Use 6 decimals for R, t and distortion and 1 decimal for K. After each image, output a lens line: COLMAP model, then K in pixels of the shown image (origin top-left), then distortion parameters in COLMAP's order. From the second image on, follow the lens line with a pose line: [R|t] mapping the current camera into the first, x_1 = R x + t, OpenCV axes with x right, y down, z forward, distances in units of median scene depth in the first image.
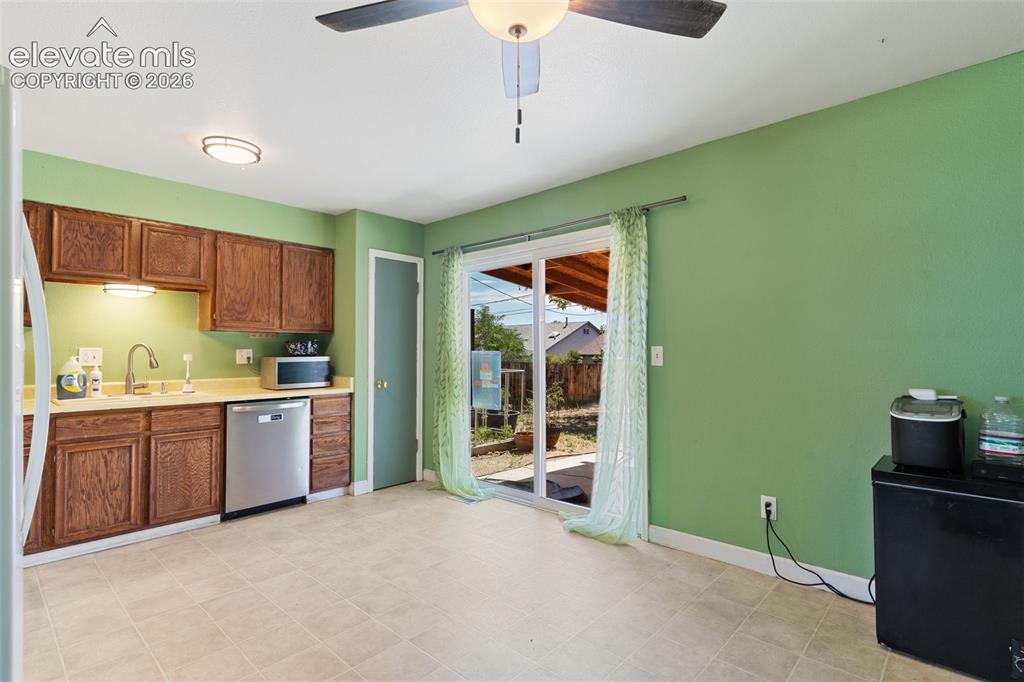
lens RADIAL K [[494.7, 0, 511.1], [0, 494.7, 341.1], [0, 0, 1]] dist [0.004147, -0.000194]
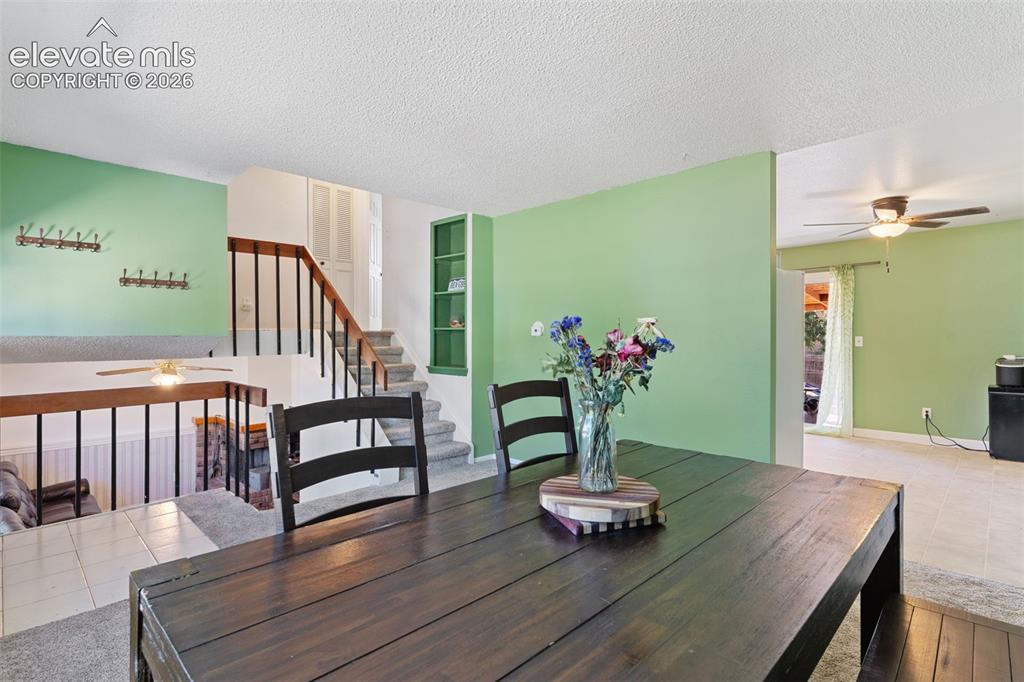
lens RADIAL K [[494.7, 0, 513.1], [0, 494.7, 337.3], [0, 0, 1]] dist [0.004147, -0.000194]
pose [[0.999632, 0.001595, -0.027071, -0.948534], [-0.001166, 0.999874, 0.015862, -0.014672], [0.027093, -0.015825, 0.999508, -0.922750]]
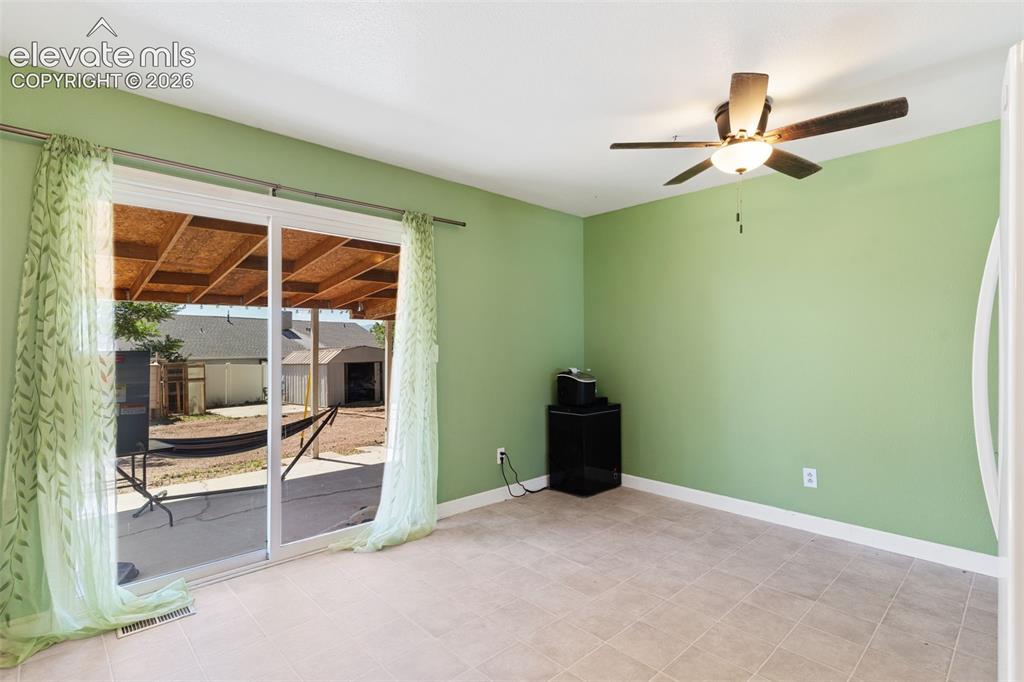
lens RADIAL K [[494.7, 0, 509.1], [0, 494.7, 337.6], [0, 0, 1]] dist [0.004147, -0.000194]
pose [[0.072371, 0.021896, 0.997137, -0.762230], [-0.018035, 0.999624, -0.020642, 0.013313], [-0.997215, -0.016489, 0.072739, 0.704002]]
